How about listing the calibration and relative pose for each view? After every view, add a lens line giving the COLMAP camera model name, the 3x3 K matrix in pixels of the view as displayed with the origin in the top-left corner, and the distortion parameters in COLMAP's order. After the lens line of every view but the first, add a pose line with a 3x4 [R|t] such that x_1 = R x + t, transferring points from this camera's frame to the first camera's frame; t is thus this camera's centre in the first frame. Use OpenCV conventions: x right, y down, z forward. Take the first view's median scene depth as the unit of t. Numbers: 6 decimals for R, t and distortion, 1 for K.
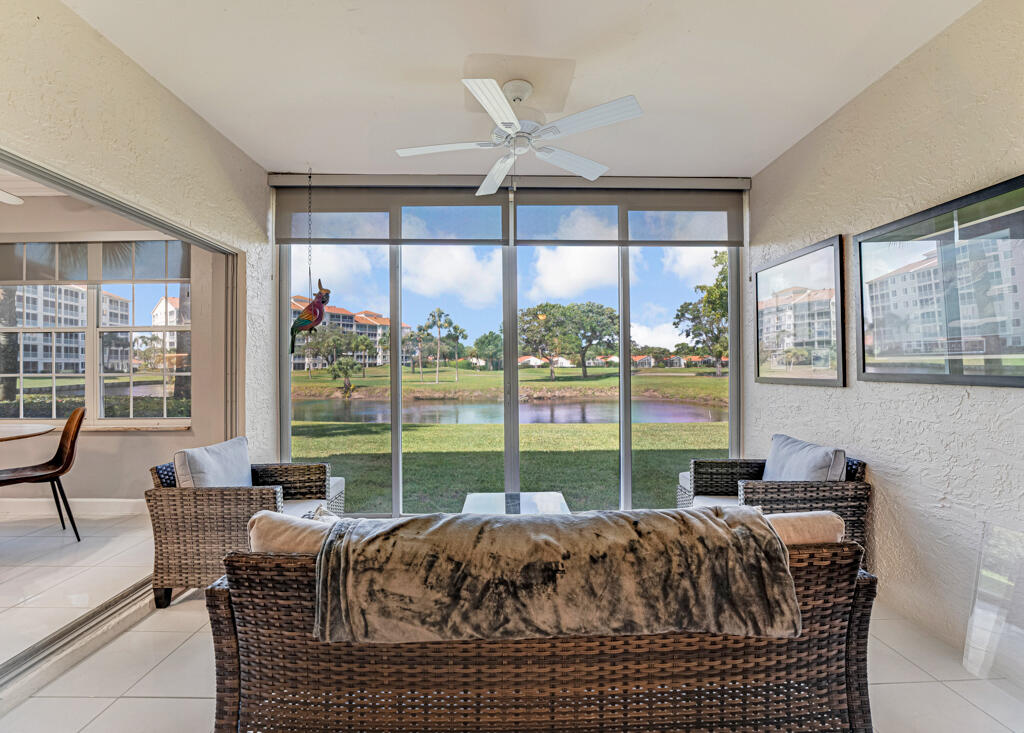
lens RADIAL K [[454.1, 0, 505.7], [0, 454.1, 359.8], [0, 0, 1]] dist [-0.027092, -0.000494]
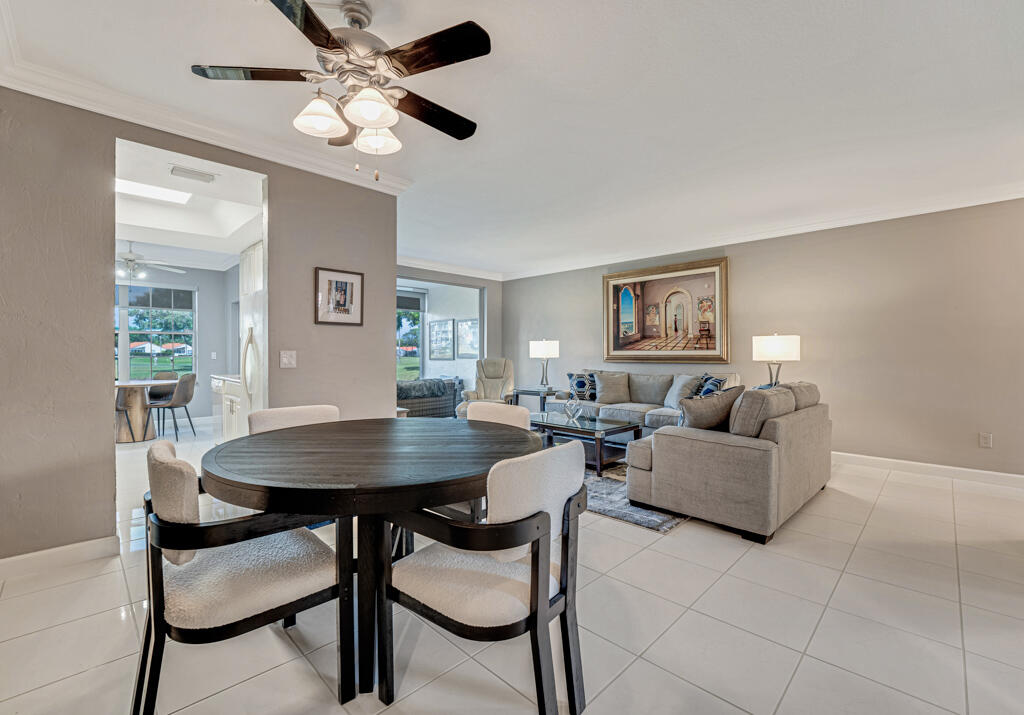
lens RADIAL K [[444.2, 0, 505.1], [0, 444.2, 356.2], [0, 0, 1]] dist [-0.023509, -0.000467]
pose [[0.726784, 0.003900, 0.686855, -0.072609], [-0.015098, 0.999833, 0.010298, -0.000745], [-0.686700, -0.017854, 0.726722, -0.097722]]
